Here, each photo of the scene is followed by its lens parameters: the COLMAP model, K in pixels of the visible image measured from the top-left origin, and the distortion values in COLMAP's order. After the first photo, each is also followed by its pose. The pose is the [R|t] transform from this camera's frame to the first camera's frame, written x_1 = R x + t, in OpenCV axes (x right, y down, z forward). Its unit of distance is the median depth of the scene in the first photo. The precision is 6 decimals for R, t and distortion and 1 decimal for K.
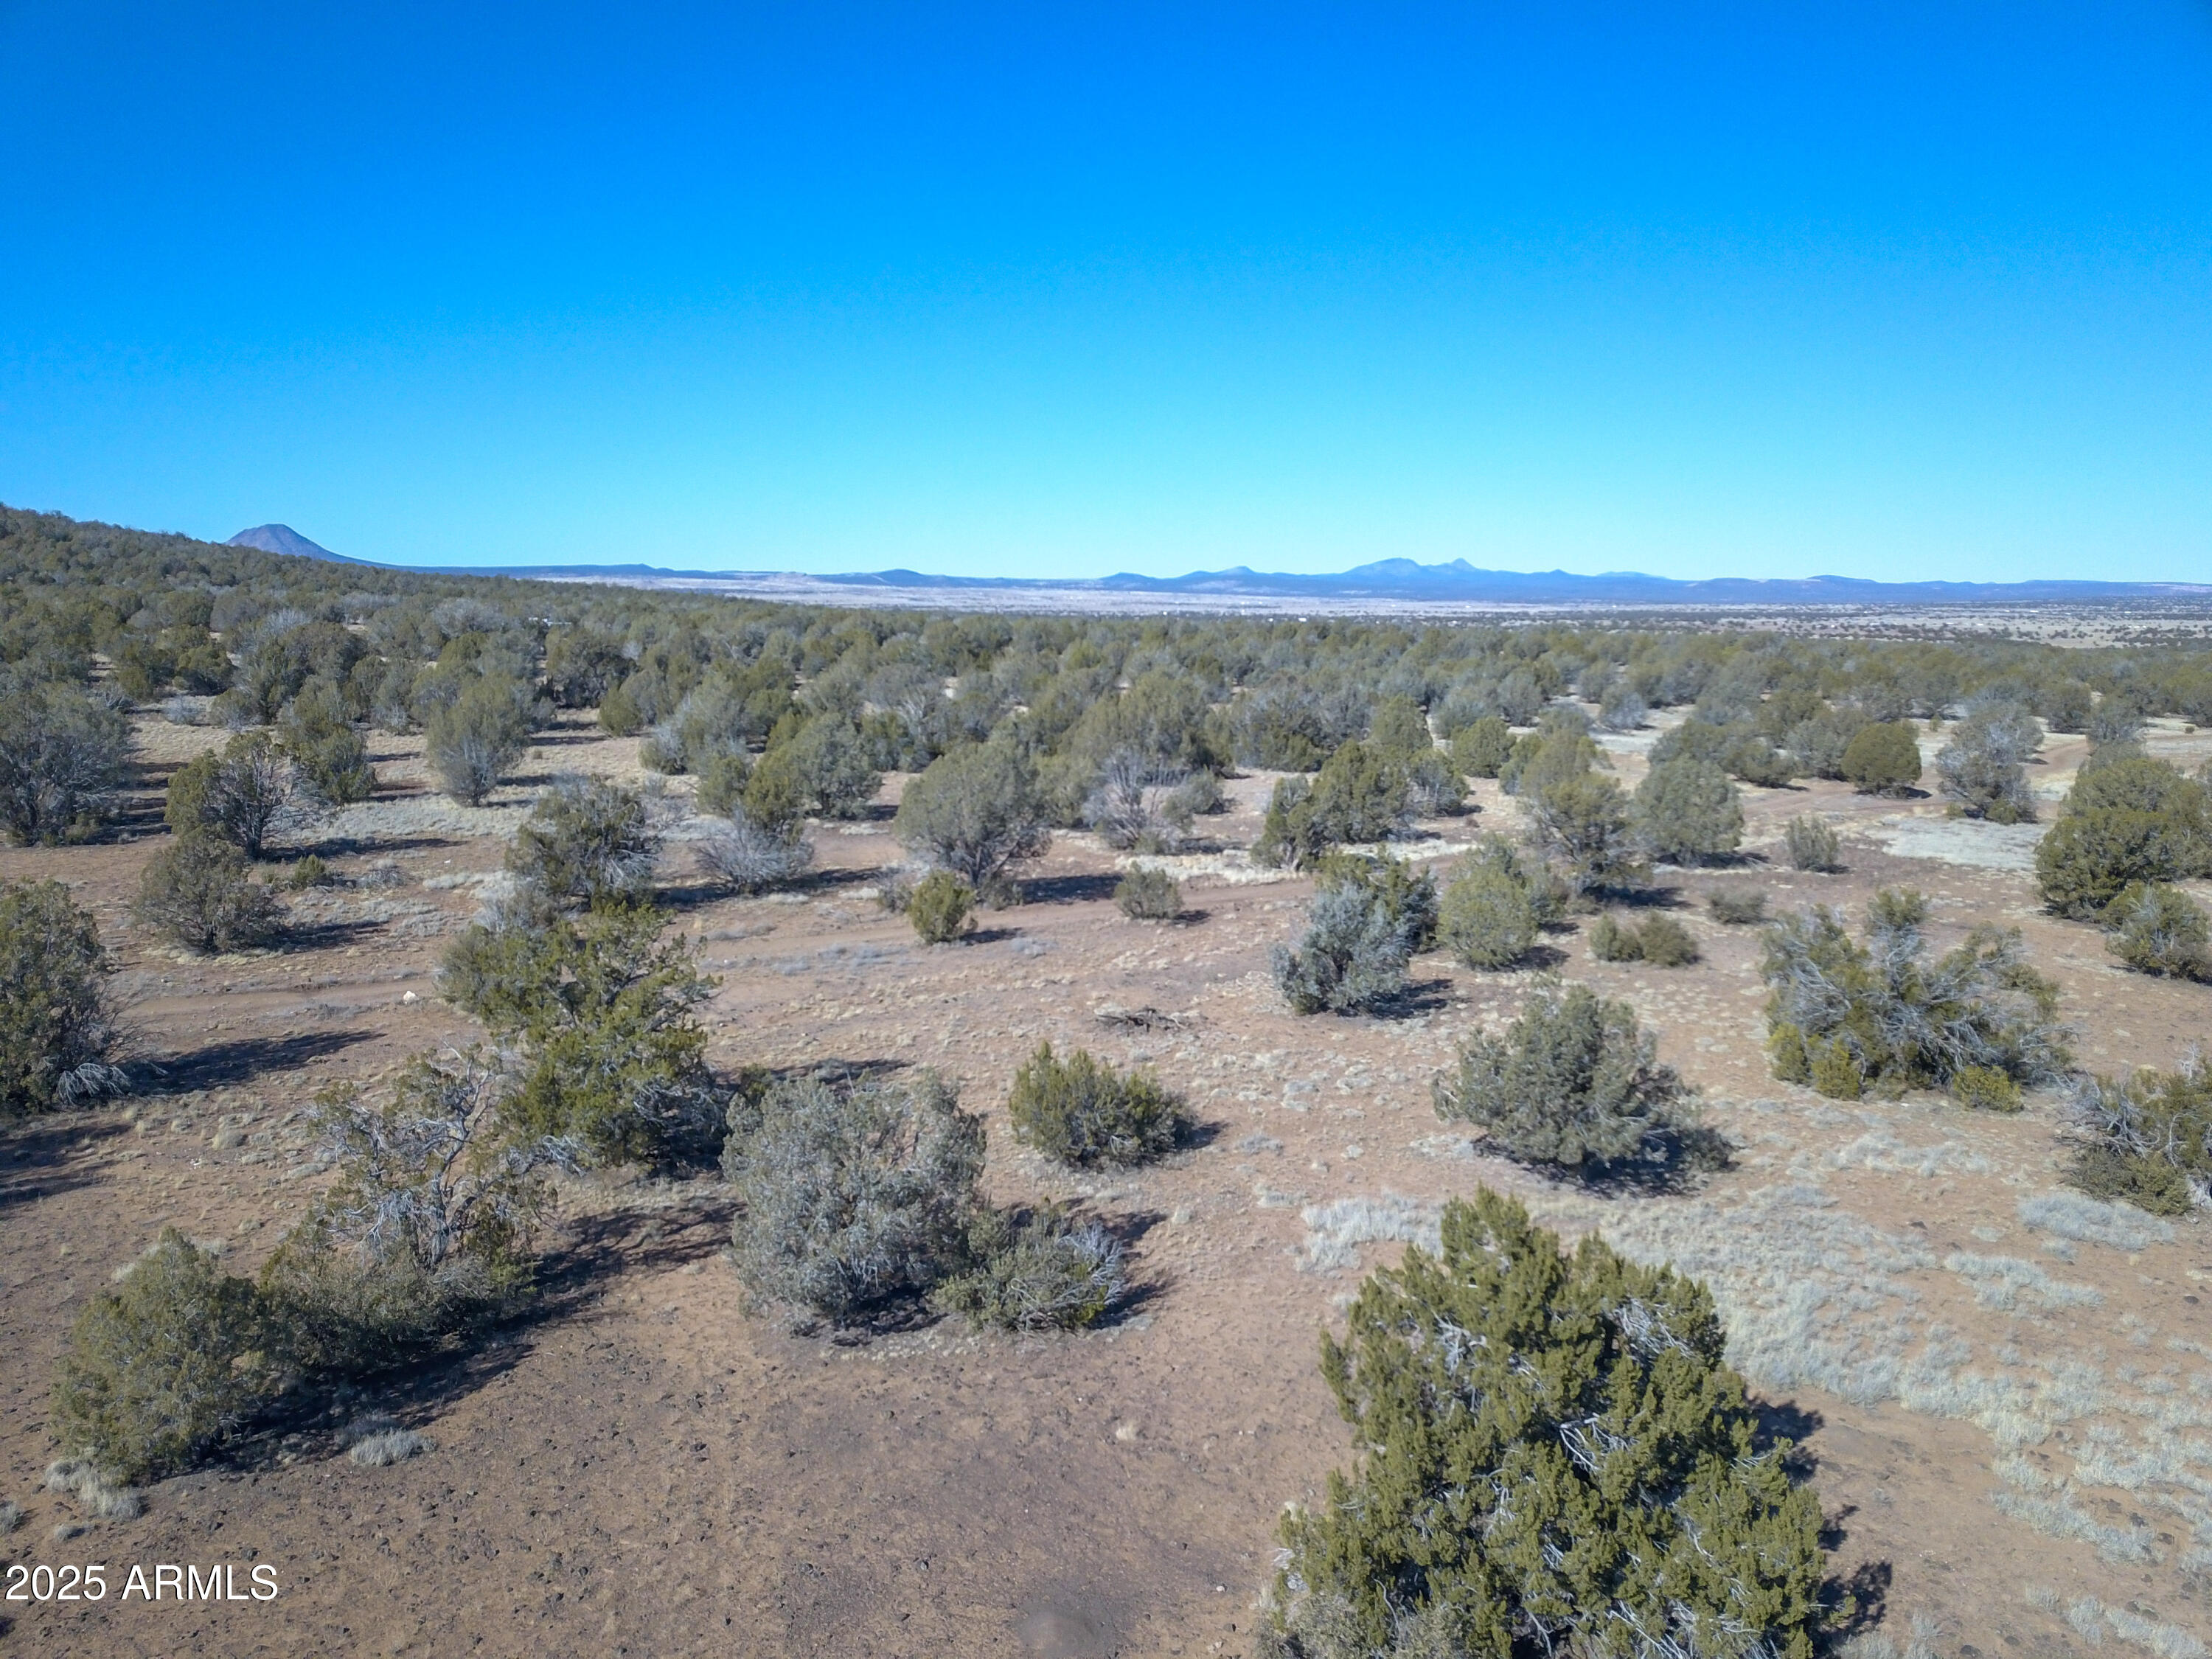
lens RADIAL K [[1694.8, 0, 1066.7], [0, 1694.8, 832.4], [0, 0, 1]] dist [0.014886, -0.006448]
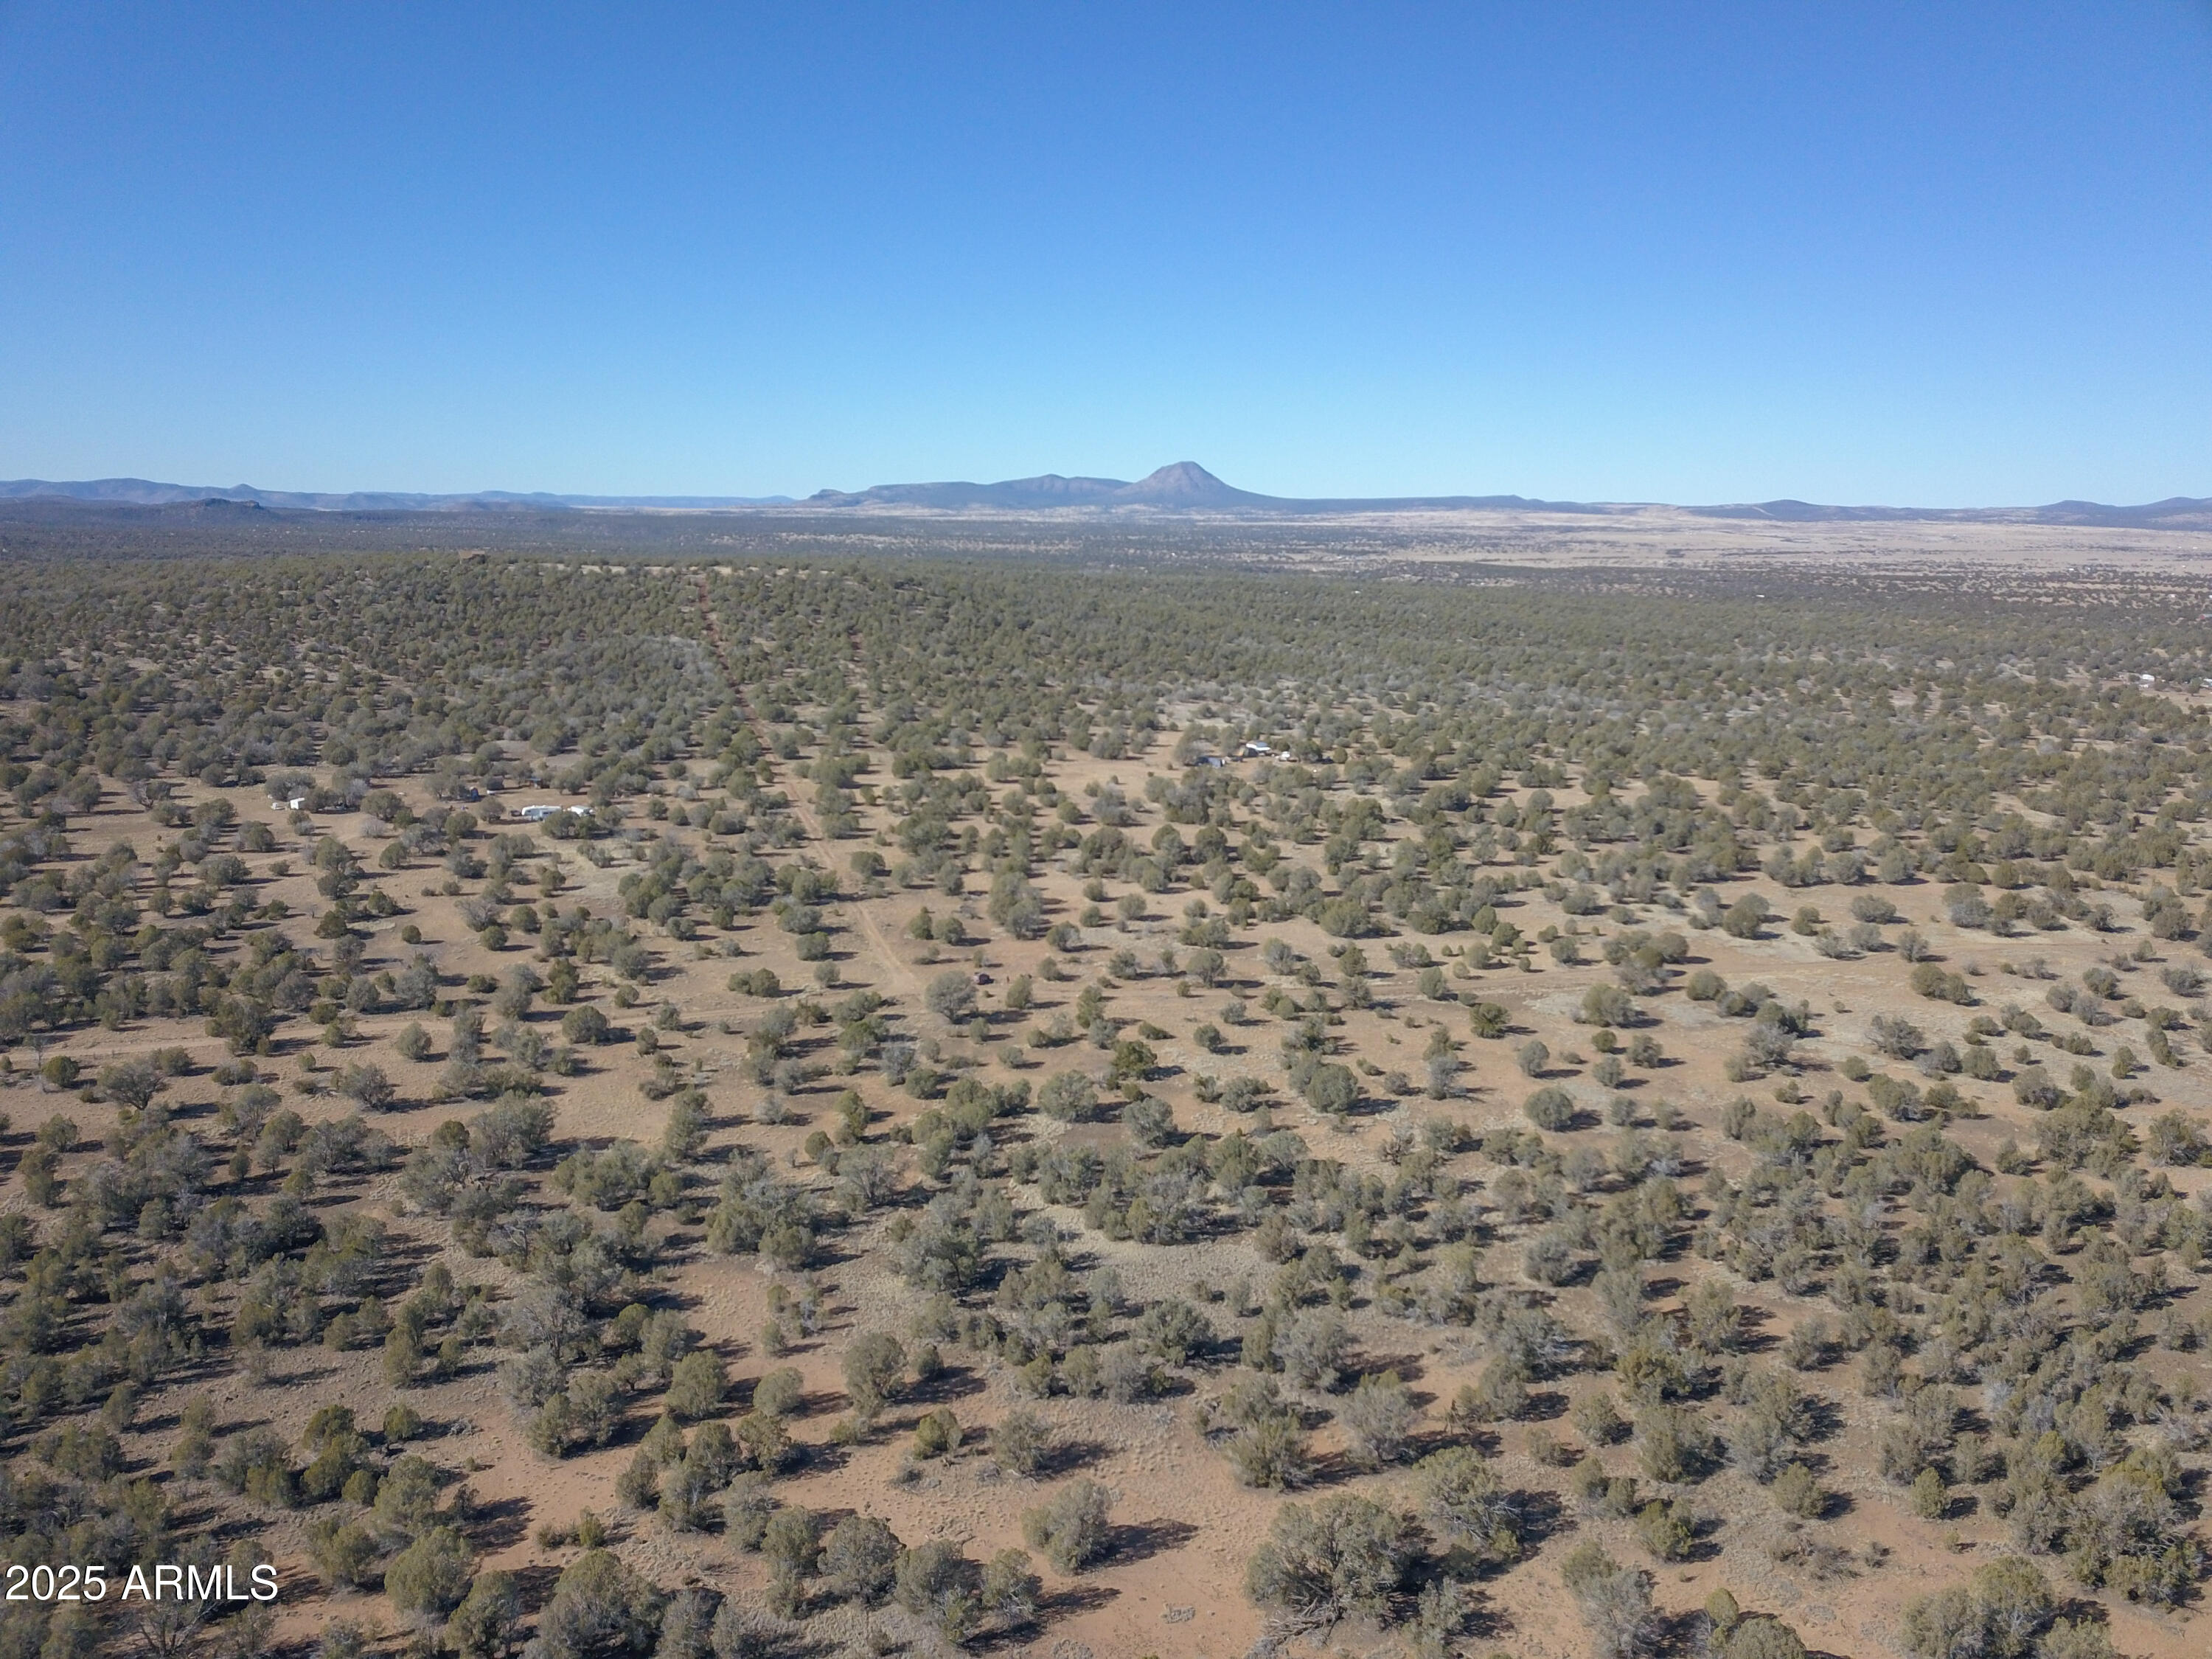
lens RADIAL K [[1680.7, 0, 1094.1], [0, 1680.7, 831.4], [0, 0, 1]] dist [0.035136, -0.023097]
pose [[0.884770, 0.096096, -0.456012, 1.138655], [-0.075673, 0.995148, 0.062886, -0.431882], [0.459842, -0.021132, 0.887749, -2.097272]]
